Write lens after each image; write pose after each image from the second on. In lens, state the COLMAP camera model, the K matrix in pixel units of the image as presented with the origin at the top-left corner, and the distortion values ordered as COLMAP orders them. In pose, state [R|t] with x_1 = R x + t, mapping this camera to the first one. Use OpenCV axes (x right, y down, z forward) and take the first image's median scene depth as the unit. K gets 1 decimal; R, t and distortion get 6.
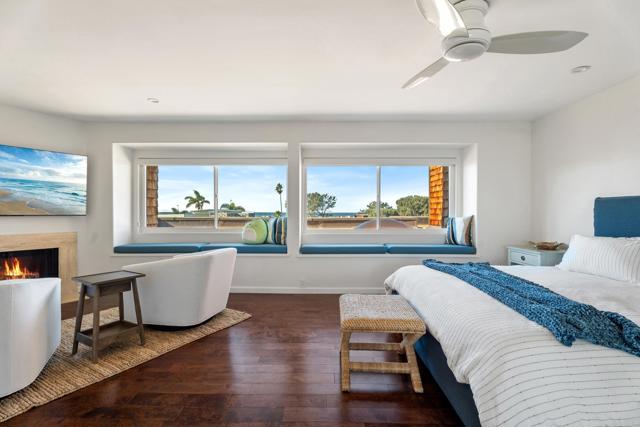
lens RADIAL K [[285.7, 0, 320.0], [0, 285.7, 213.5], [0, 0, 1]] dist [-0.001318, -0.047708]
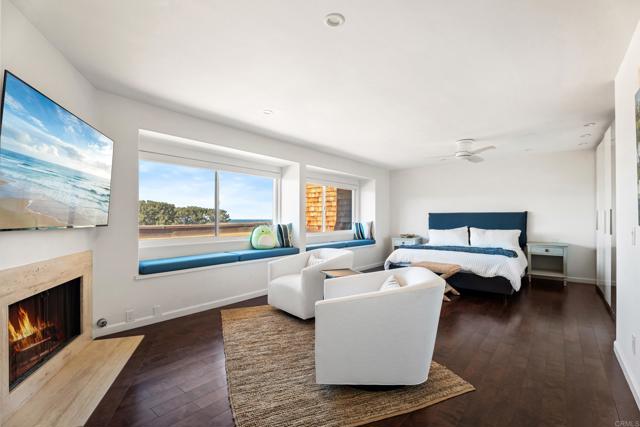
lens RADIAL K [[296.5, 0, 320.0], [0, 296.5, 213.5], [0, 0, 1]] dist [-0.001196, -0.000133]
pose [[0.615551, 0.014476, 0.787964, -1.042802], [0.002830, 0.999784, -0.020579, -0.003206], [-0.788092, 0.014897, 0.615378, 0.157592]]
